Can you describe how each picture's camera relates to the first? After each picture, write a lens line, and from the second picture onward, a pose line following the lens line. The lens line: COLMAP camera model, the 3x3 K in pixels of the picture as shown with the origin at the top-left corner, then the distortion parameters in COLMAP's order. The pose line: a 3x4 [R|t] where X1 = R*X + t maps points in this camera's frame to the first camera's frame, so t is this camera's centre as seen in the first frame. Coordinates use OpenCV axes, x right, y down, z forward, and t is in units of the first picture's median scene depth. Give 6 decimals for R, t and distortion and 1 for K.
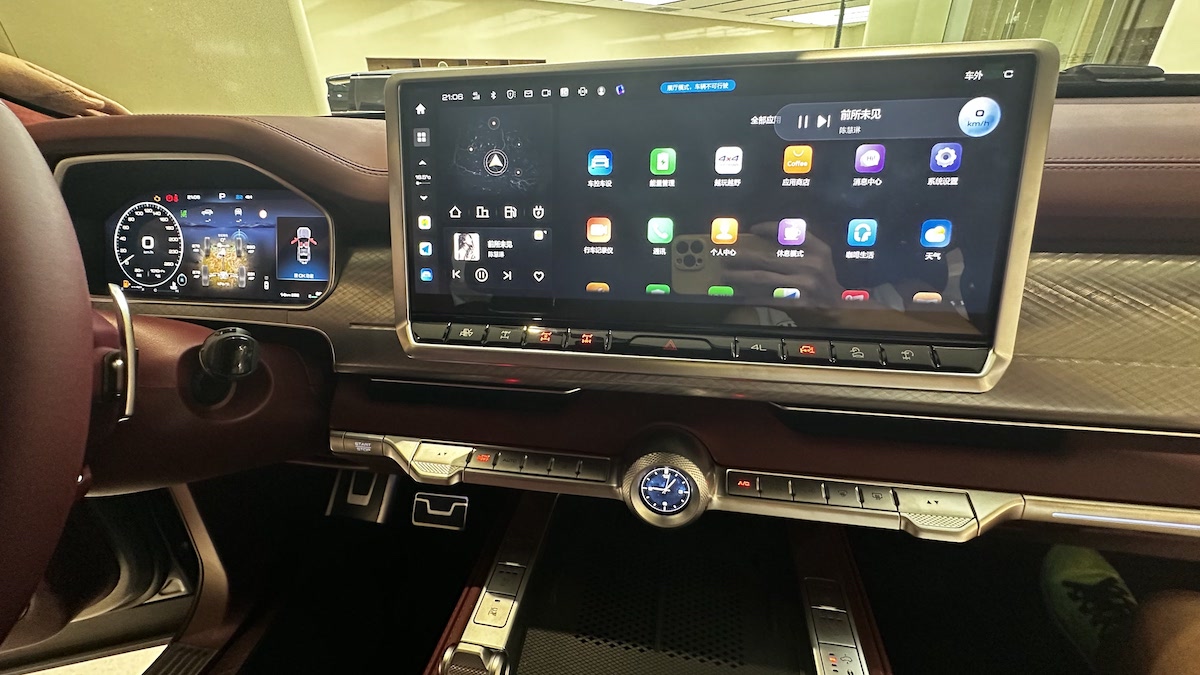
lens RADIAL K [[484.2, 0, 602.8], [0, 484.2, 338.5], [0, 0, 1]] dist [-0.006954, 0.003766]
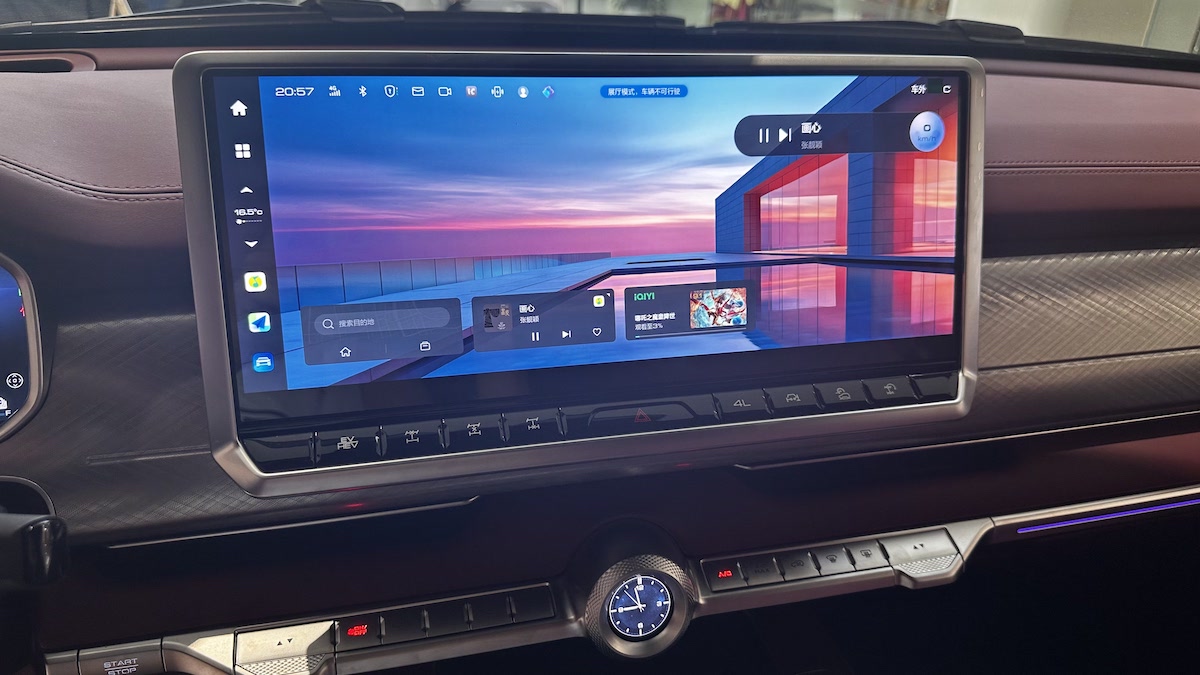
lens RADIAL K [[863.4, 0, 604.9], [0, 863.4, 340.2], [0, 0, 1]] dist [0.063363, -0.108210]
pose [[0.902930, -0.117337, 0.413461, -0.416970], [0.124212, 0.992202, 0.010320, -0.113895], [-0.411448, 0.042038, 0.910463, -0.213412]]
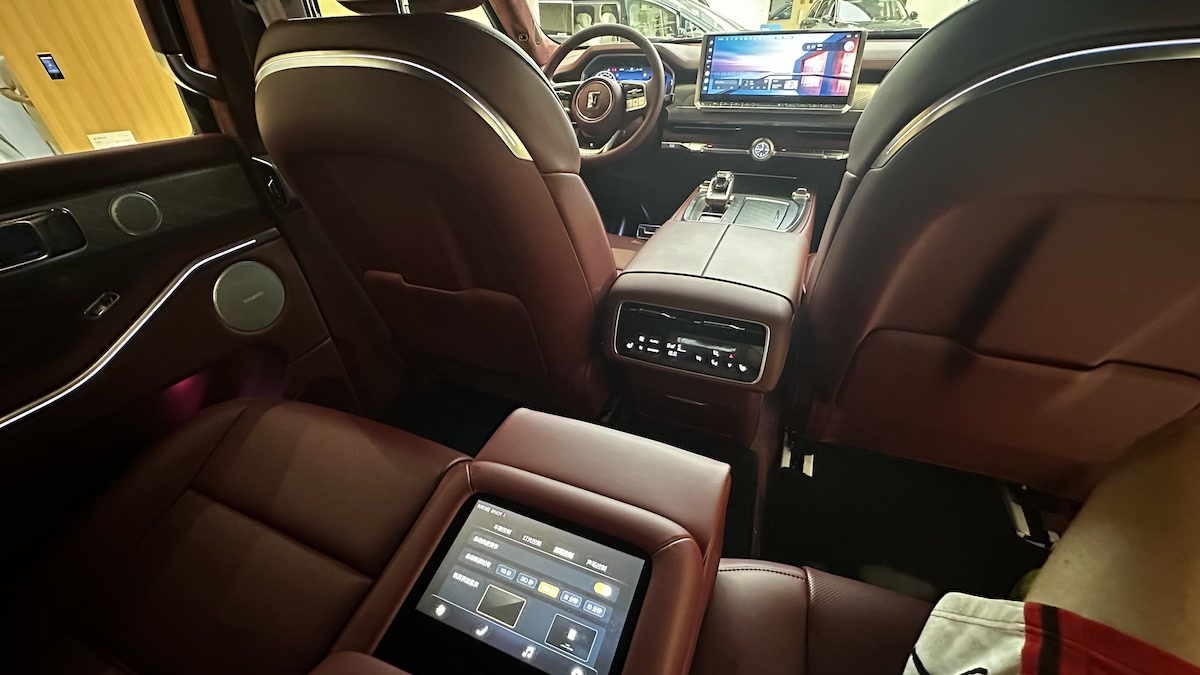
lens RADIAL K [[484.2, 0, 599.1], [0, 484.2, 341.7], [0, 0, 1]] dist [-0.006954, 0.003766]
pose [[0.977872, 0.118601, -0.172337, -0.281584], [-0.095579, 0.986052, 0.136258, 1.380287], [0.186094, -0.116771, 0.975568, -3.067557]]
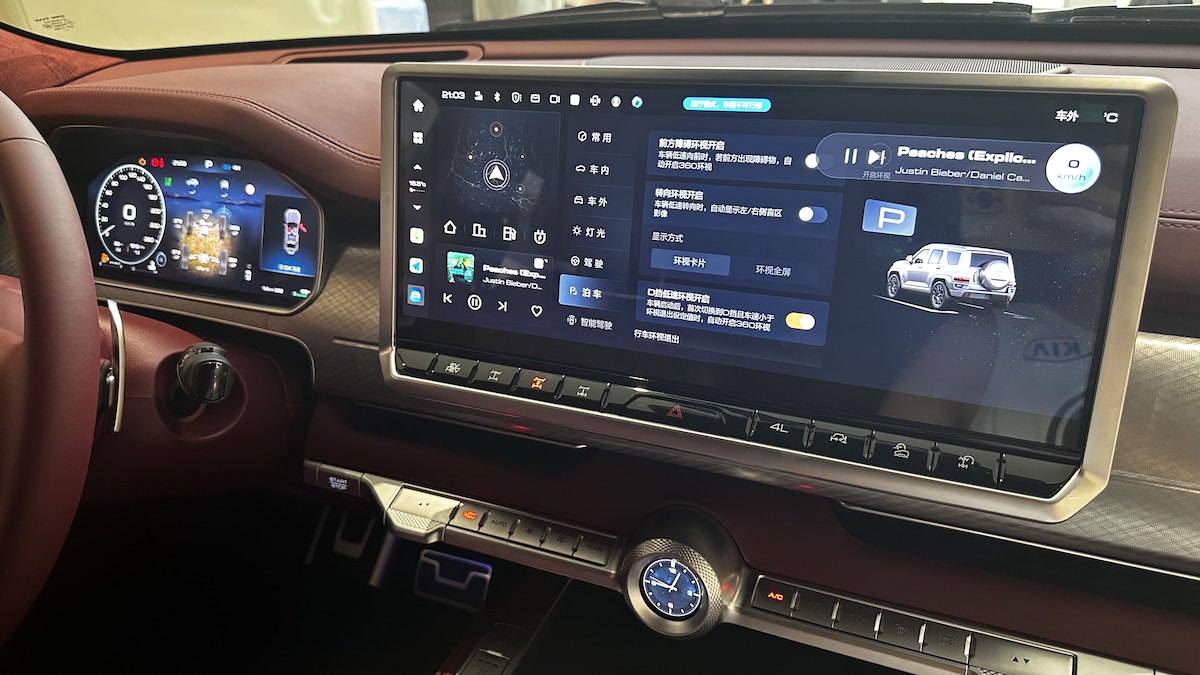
lens RADIAL K [[863.4, 0, 597.2], [0, 863.4, 333.4], [0, 0, 1]] dist [0.063363, -0.108210]
pose [[0.970010, 0.087343, -0.226832, 0.291561], [-0.081697, 0.996071, 0.034178, -0.139473], [0.228926, -0.014622, 0.973334, -0.402971]]
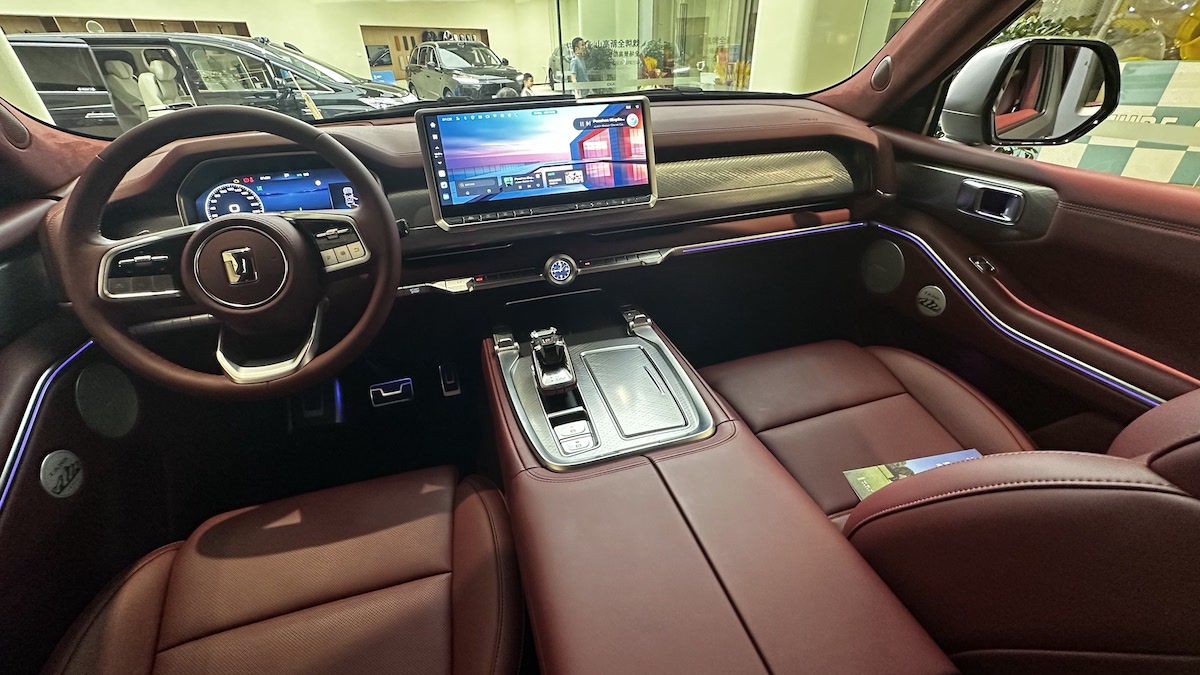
lens RADIAL K [[484.2, 0, 603.2], [0, 484.2, 341.7], [0, 0, 1]] dist [-0.006954, 0.003766]
pose [[0.885914, -0.231623, 0.401880, -0.771825], [0.206855, 0.972759, 0.104650, 0.449333], [-0.415171, -0.009580, 0.909693, -1.400519]]
